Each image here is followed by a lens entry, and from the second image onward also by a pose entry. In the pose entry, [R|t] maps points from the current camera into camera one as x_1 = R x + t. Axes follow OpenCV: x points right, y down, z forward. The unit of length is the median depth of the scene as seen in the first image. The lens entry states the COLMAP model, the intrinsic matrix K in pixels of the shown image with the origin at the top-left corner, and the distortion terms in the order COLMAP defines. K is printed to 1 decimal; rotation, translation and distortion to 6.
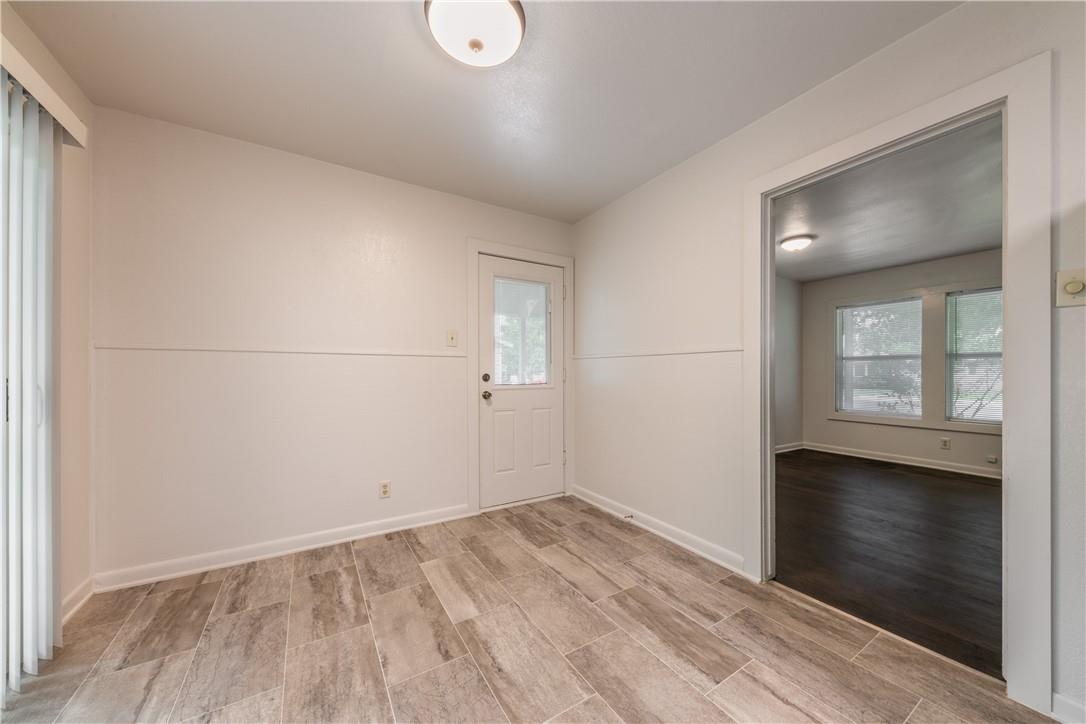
lens RADIAL K [[378.0, 0, 545.1], [0, 378.0, 369.1], [0, 0, 1]] dist [0.000369, -0.000043]
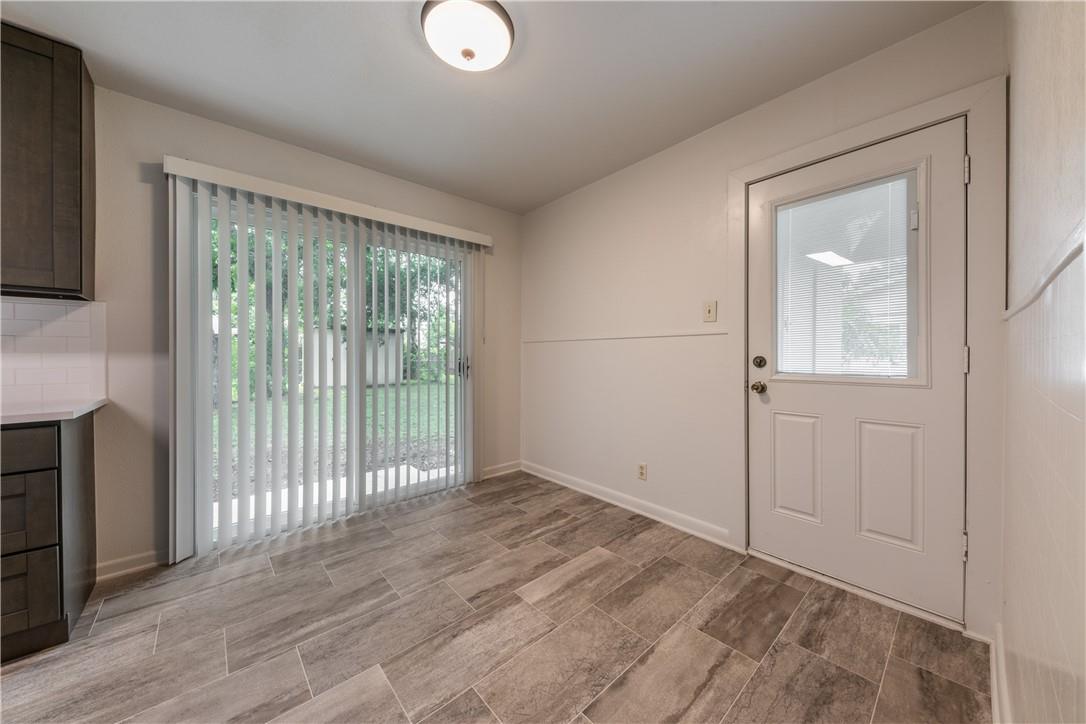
lens RADIAL K [[375.4, 0, 544.7], [0, 375.4, 353.9], [0, 0, 1]] dist [0.000168, -0.000177]
pose [[0.169929, 0.001481, -0.985455, 0.630845], [0.011191, 0.999931, 0.003432, 0.001915], [0.985393, -0.011611, 0.169901, 0.708258]]
